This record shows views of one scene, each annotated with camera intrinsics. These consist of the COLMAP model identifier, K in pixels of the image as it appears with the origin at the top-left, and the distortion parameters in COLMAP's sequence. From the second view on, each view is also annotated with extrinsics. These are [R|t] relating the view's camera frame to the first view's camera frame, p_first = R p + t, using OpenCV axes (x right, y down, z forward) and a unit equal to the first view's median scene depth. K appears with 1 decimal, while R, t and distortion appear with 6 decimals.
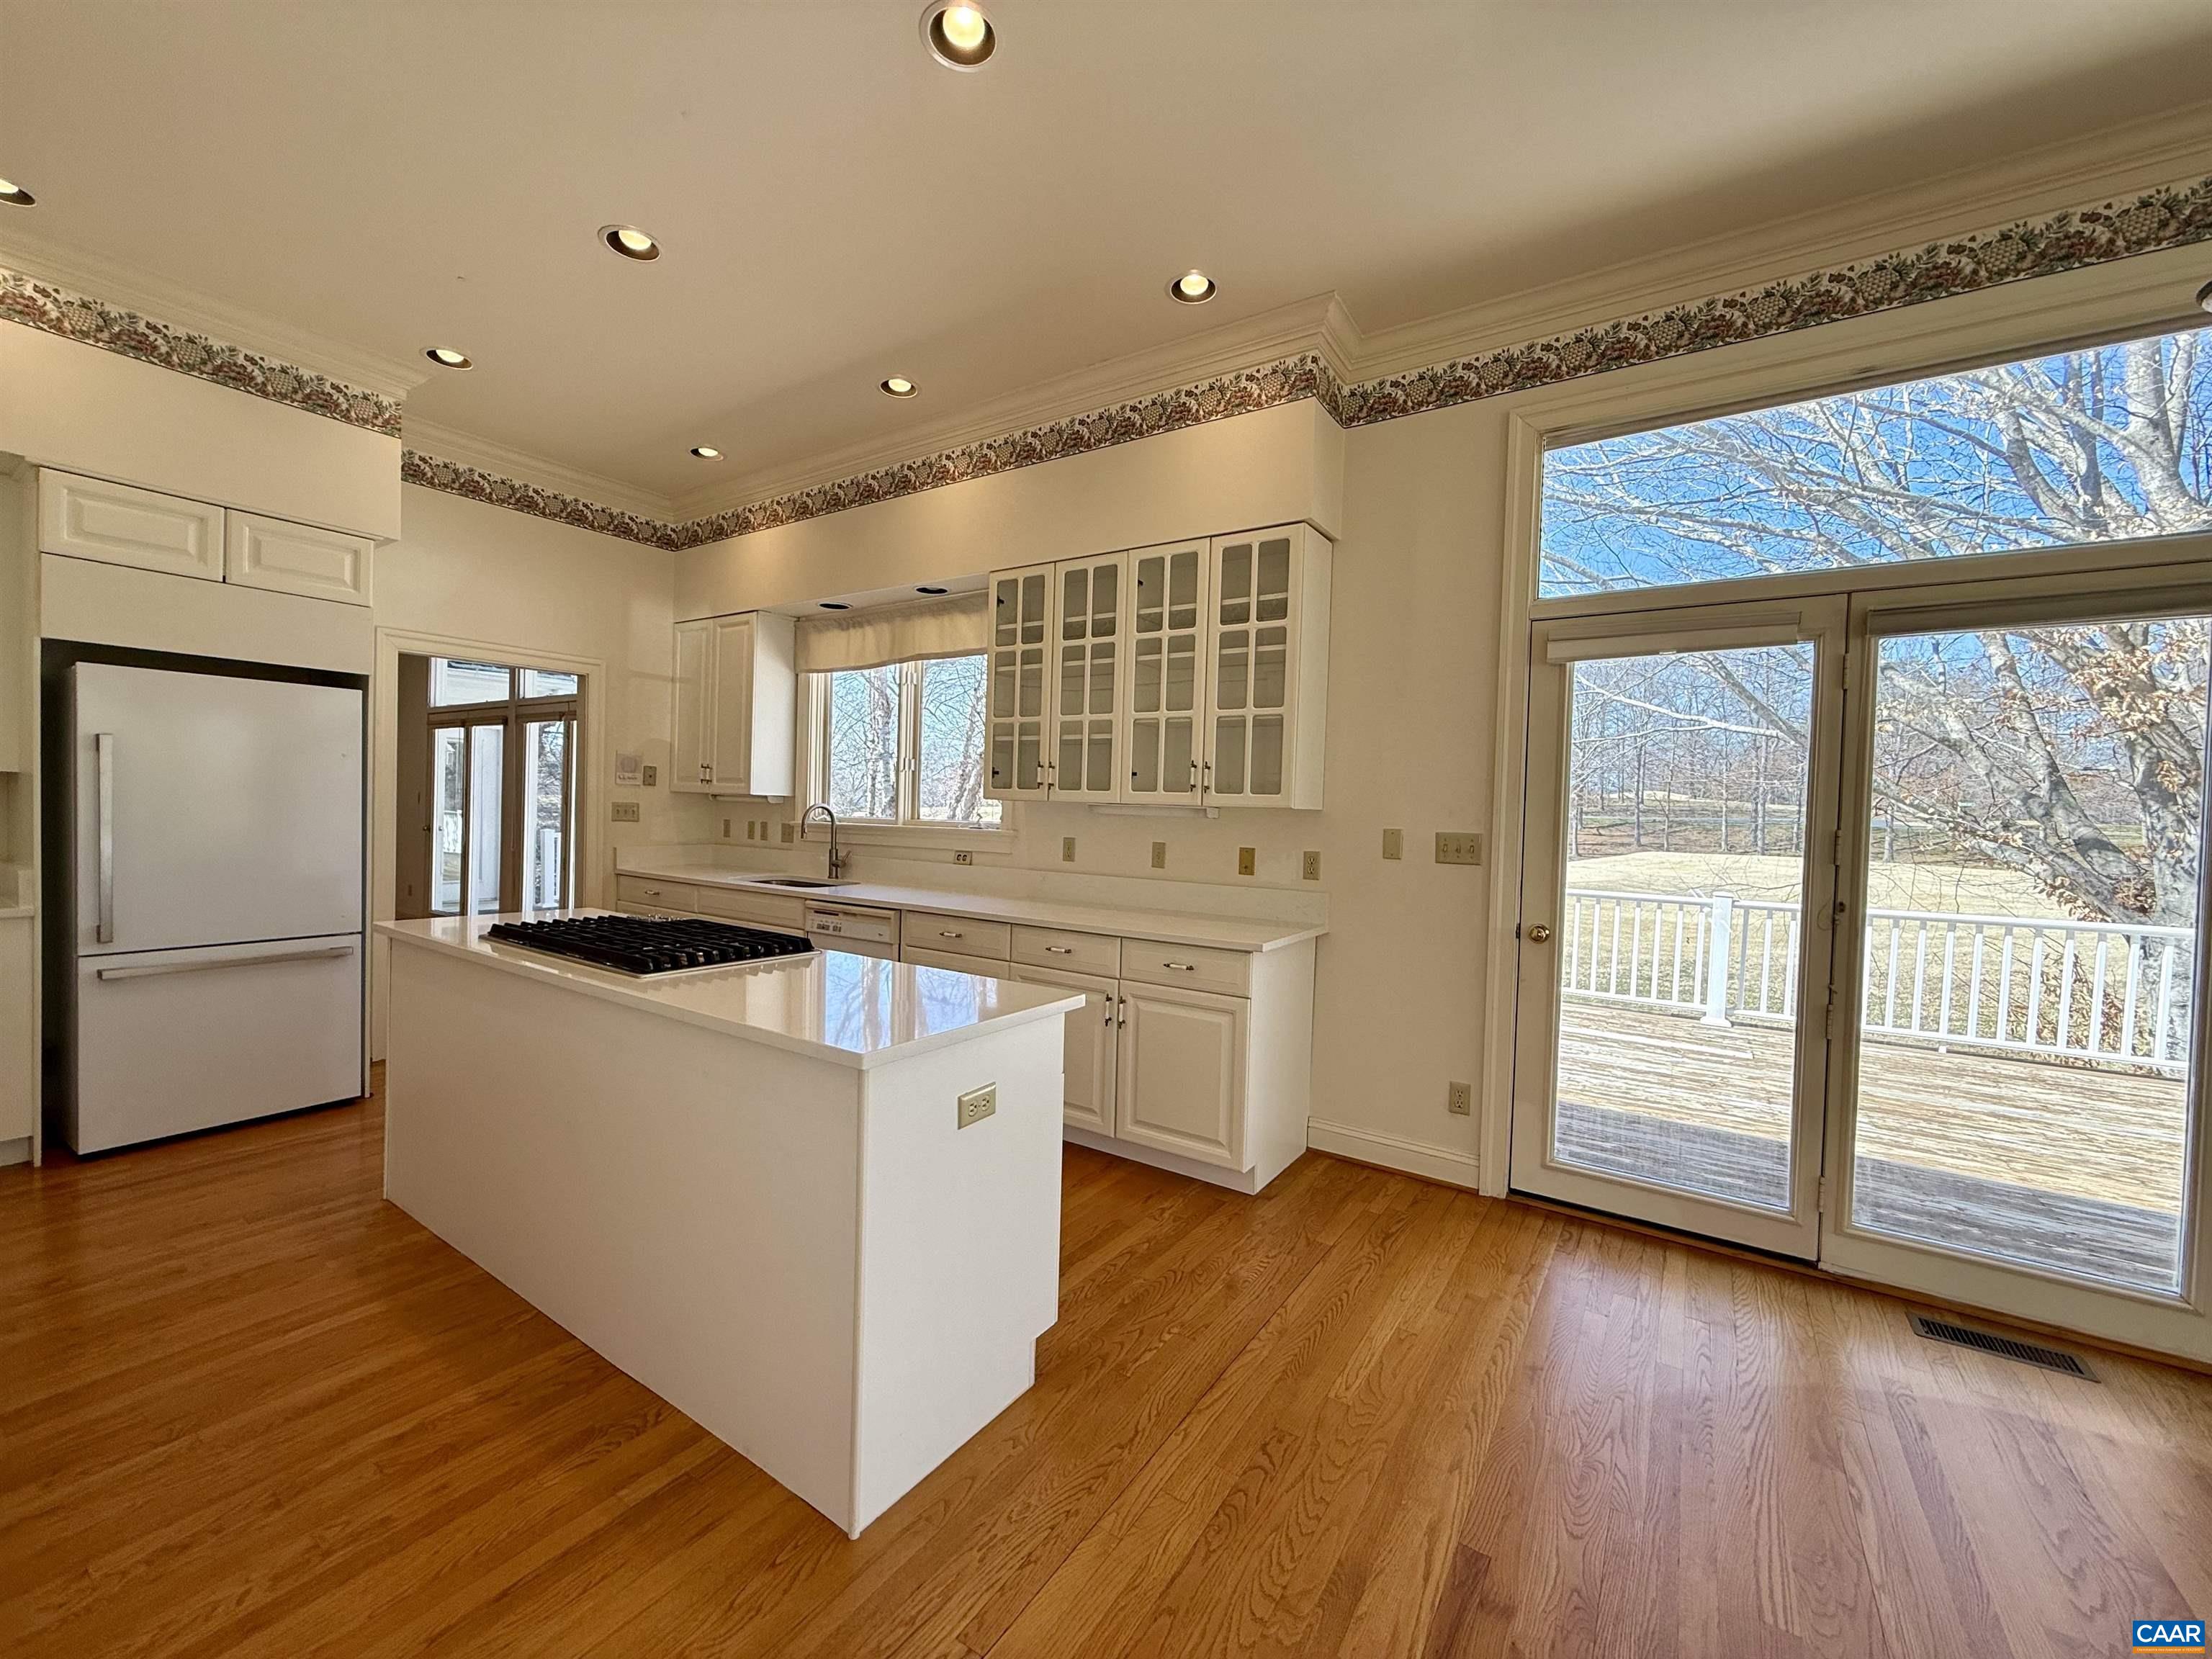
lens RADIAL K [[870.8, 0, 1106.0], [0, 870.8, 829.5], [0, 0, 1]] dist [0.011442, 0.000009]
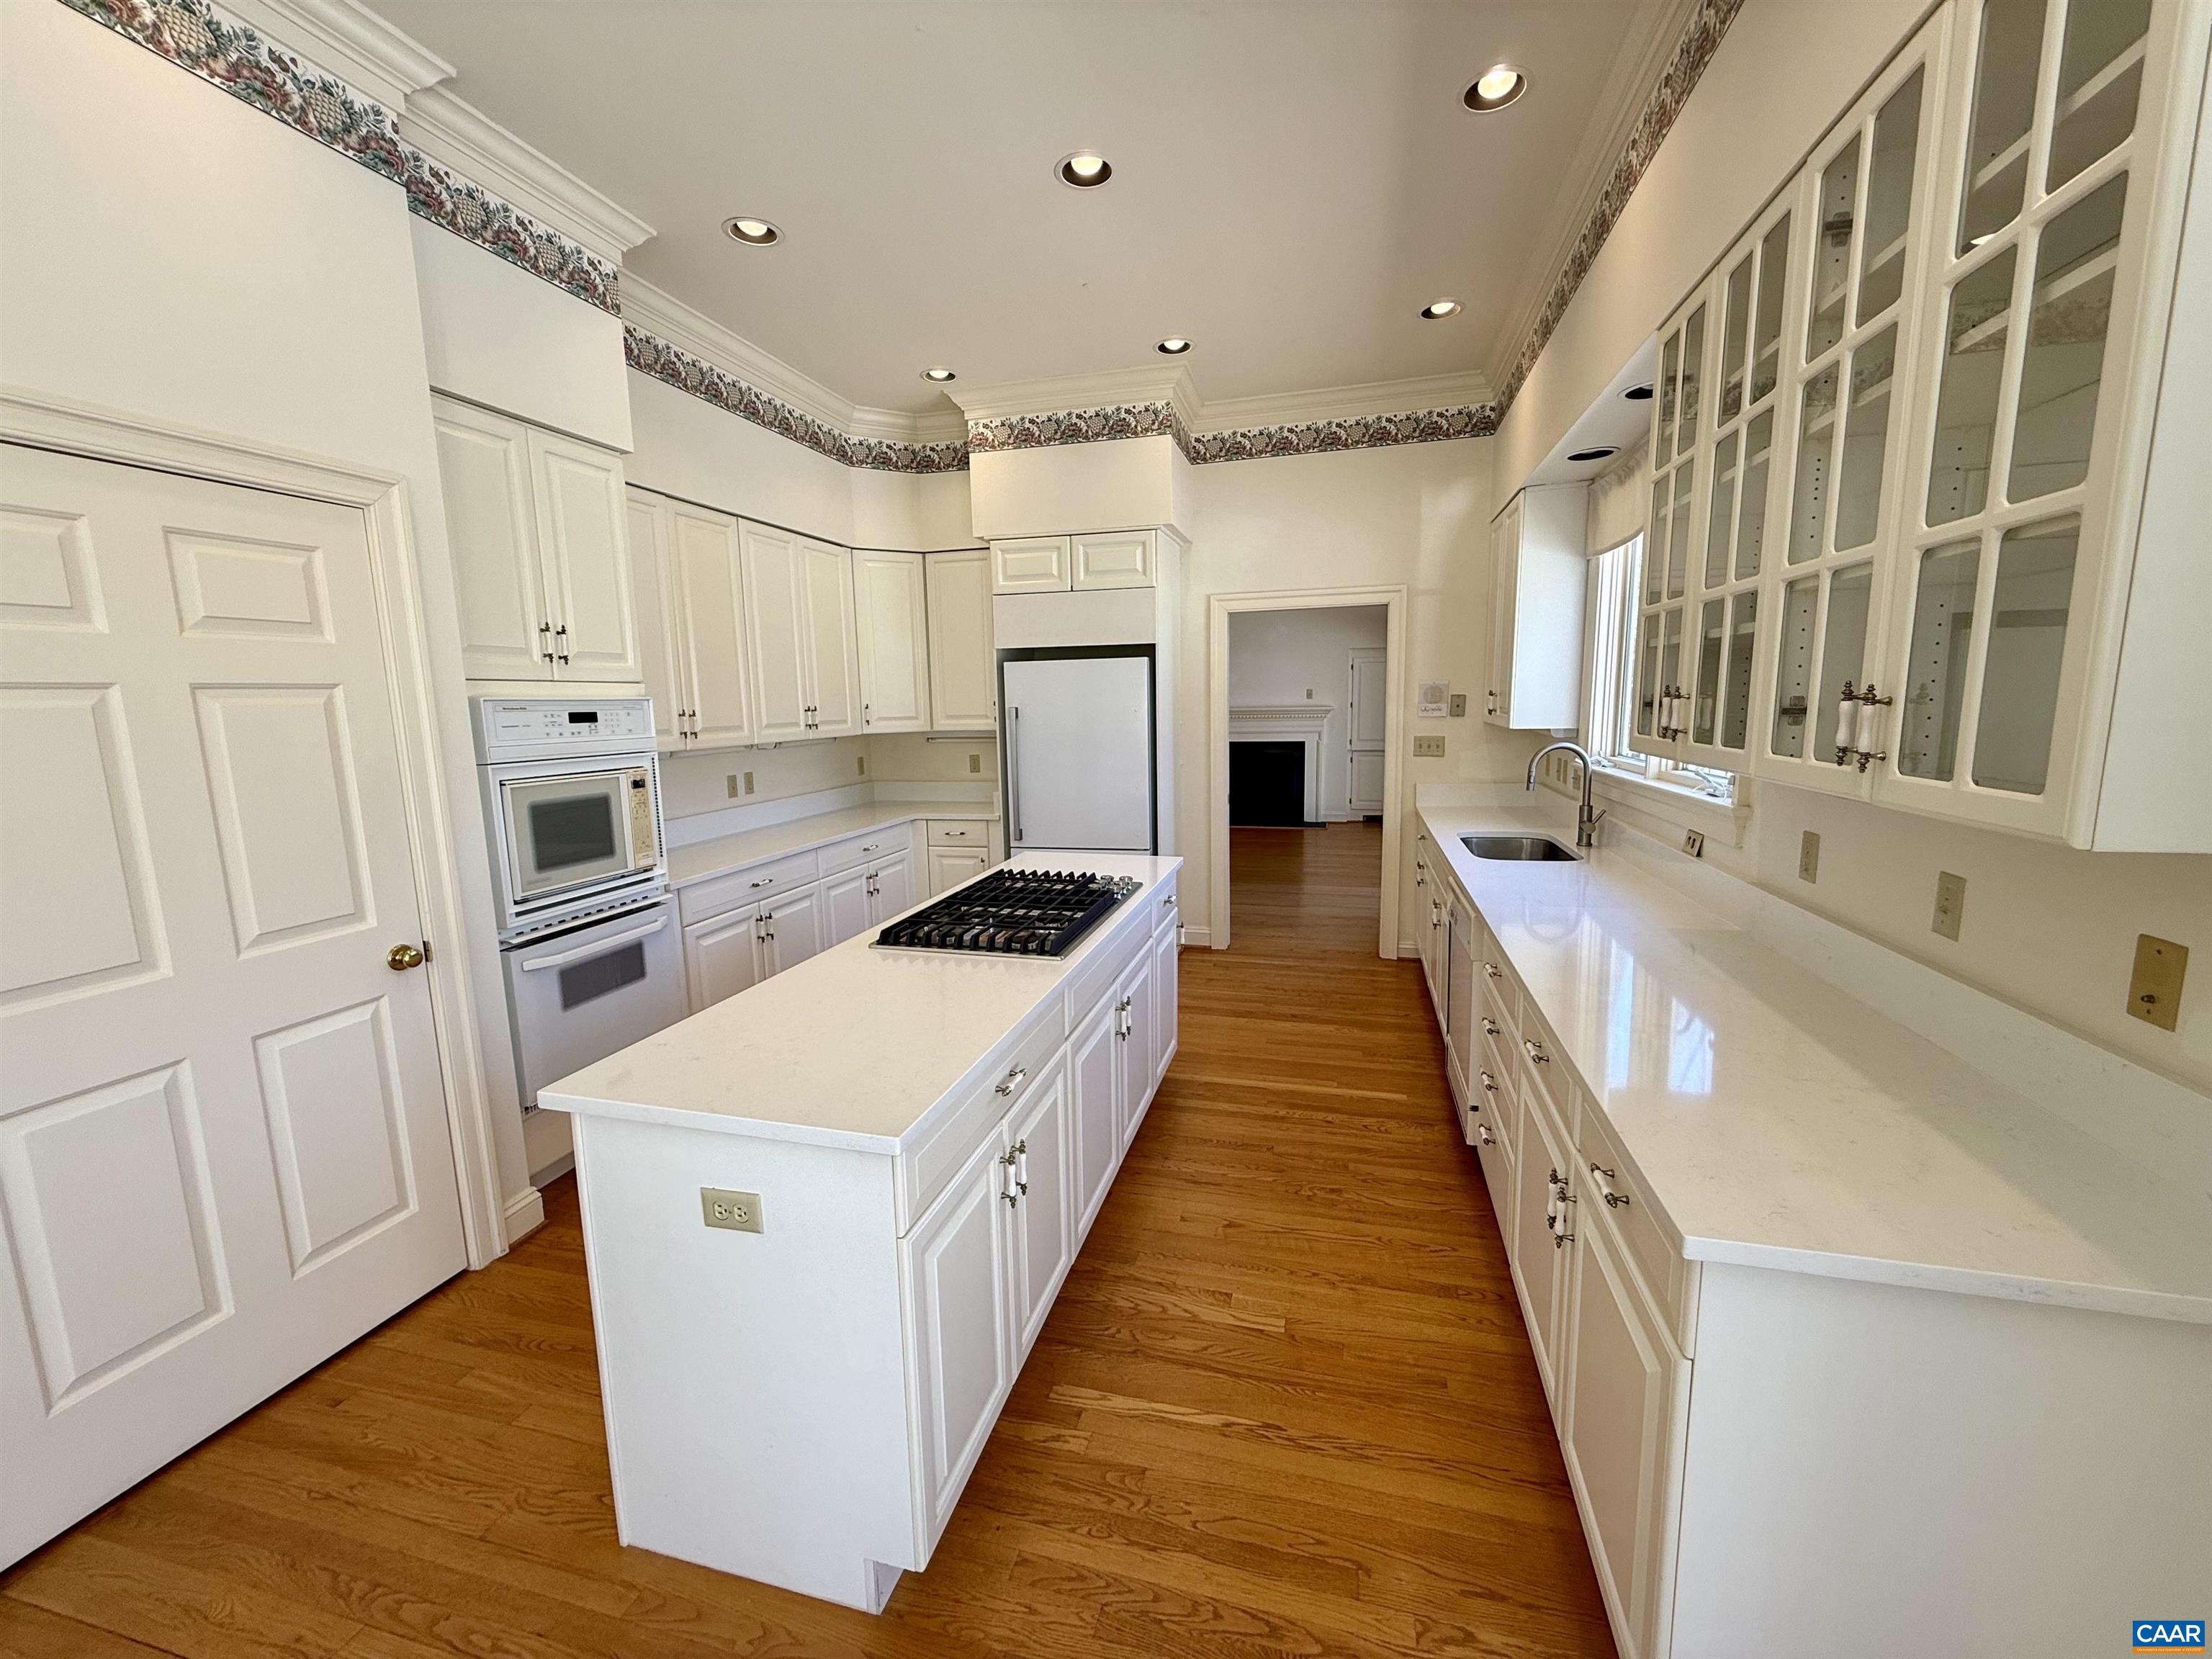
lens RADIAL K [[885.4, 0, 1106.0], [0, 885.4, 829.5], [0, 0, 1]] dist [0.000903, -0.000003]
pose [[0.317446, 0.104254, -0.942528, 0.339234], [0.005488, 0.993720, 0.111765, -0.056449], [0.948261, -0.040652, 0.314880, 0.541436]]
